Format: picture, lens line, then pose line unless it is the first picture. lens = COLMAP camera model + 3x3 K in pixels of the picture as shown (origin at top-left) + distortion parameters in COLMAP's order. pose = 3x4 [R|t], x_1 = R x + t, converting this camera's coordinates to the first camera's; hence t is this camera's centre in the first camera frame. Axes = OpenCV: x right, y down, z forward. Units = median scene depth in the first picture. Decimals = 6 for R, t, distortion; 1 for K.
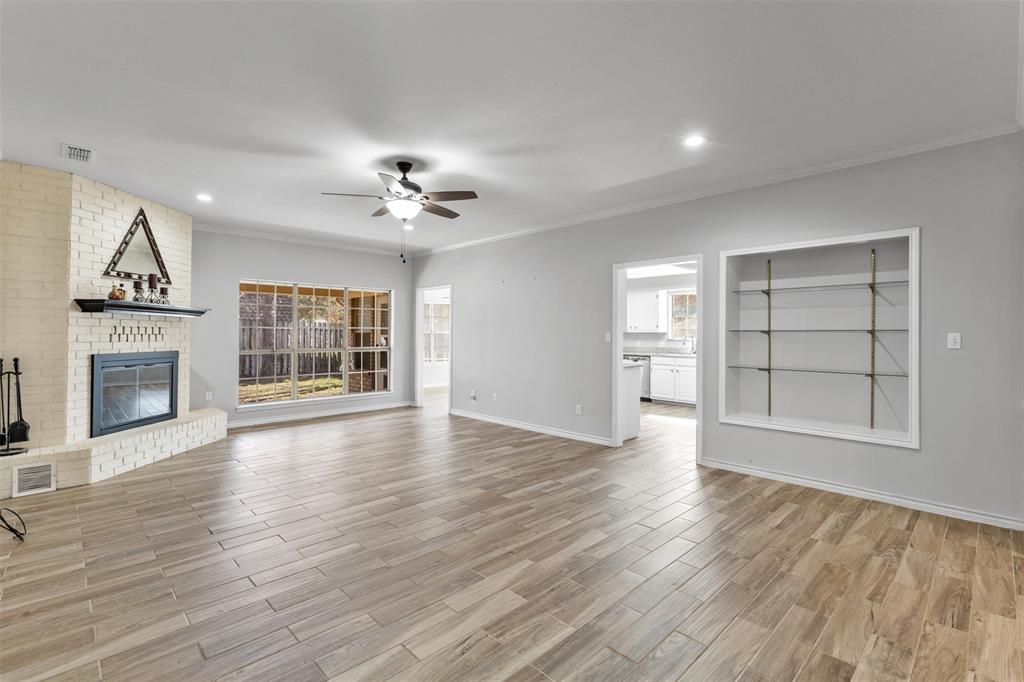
lens RADIAL K [[463.9, 0, 512.4], [0, 463.9, 331.2], [0, 0, 1]] dist [0.008269, -0.001266]
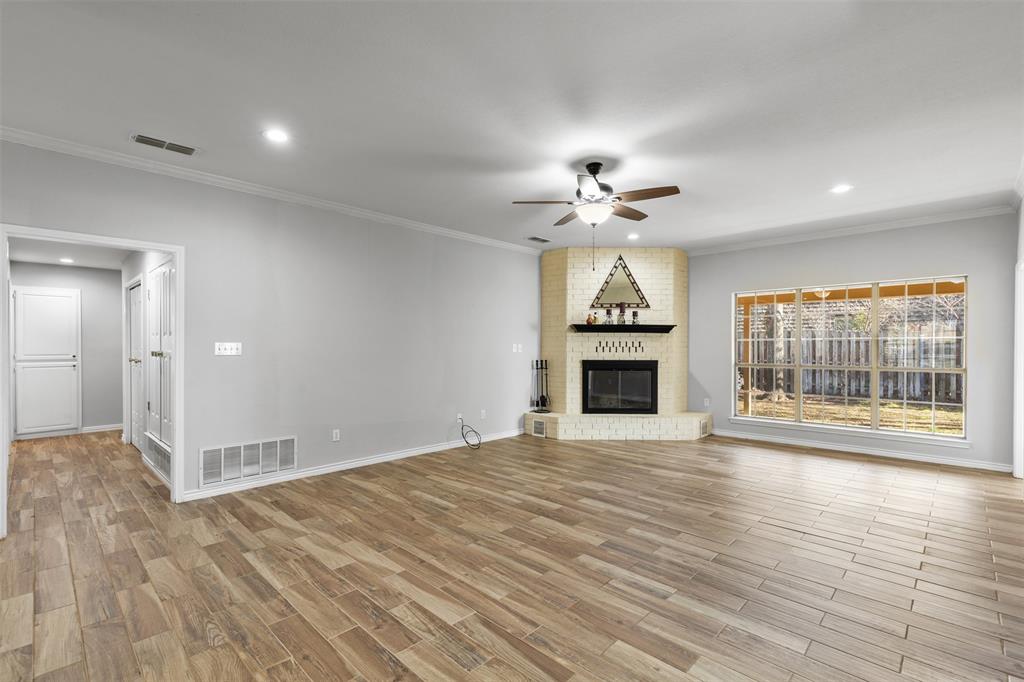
lens RADIAL K [[463.9, 0, 515.7], [0, 463.9, 345.9], [0, 0, 1]] dist [0.008269, -0.001266]
pose [[0.035584, -0.005189, -0.999353, 0.667136], [0.005688, 0.999971, -0.004990, 0.010364], [0.999351, -0.005507, 0.035612, 0.770992]]
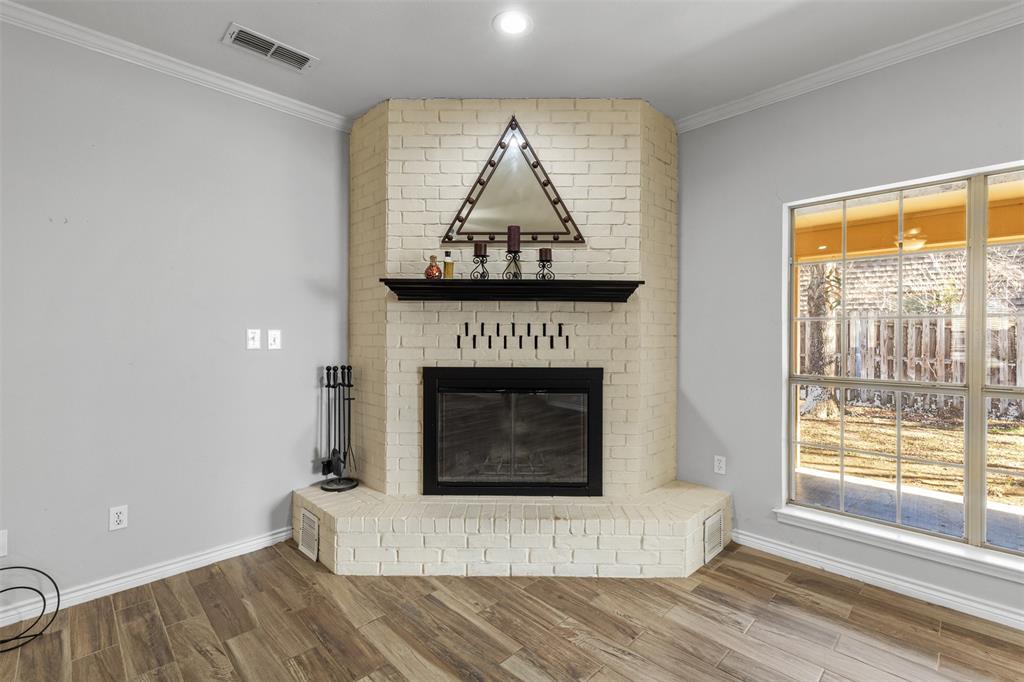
lens RADIAL K [[463.9, 0, 517.2], [0, 463.9, 337.1], [0, 0, 1]] dist [0.008269, -0.001266]
pose [[0.016692, -0.001381, -0.999860, -0.267216], [0.005026, 0.999987, -0.001298, 0.010352], [0.999848, -0.005004, 0.016699, 1.191486]]
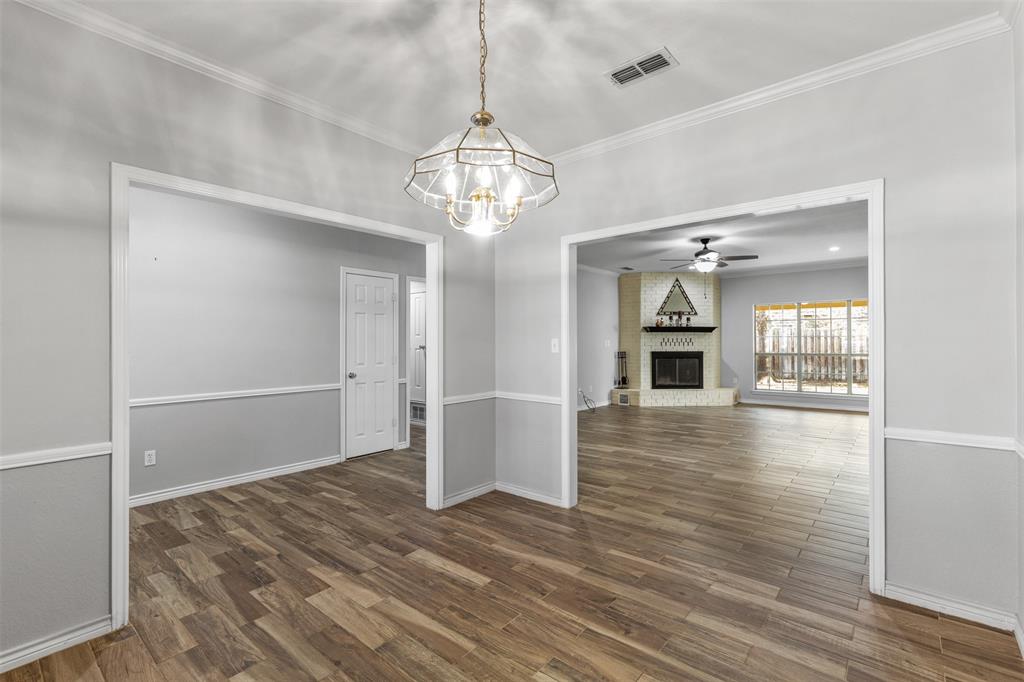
lens RADIAL K [[463.9, 0, 517.8], [0, 463.9, 339.6], [0, 0, 1]] dist [0.008269, -0.001266]
pose [[0.107280, -0.009347, -0.994185, 1.283769], [0.009782, 0.999917, -0.008345, 0.006450], [0.994181, -0.008830, 0.107363, 0.147031]]
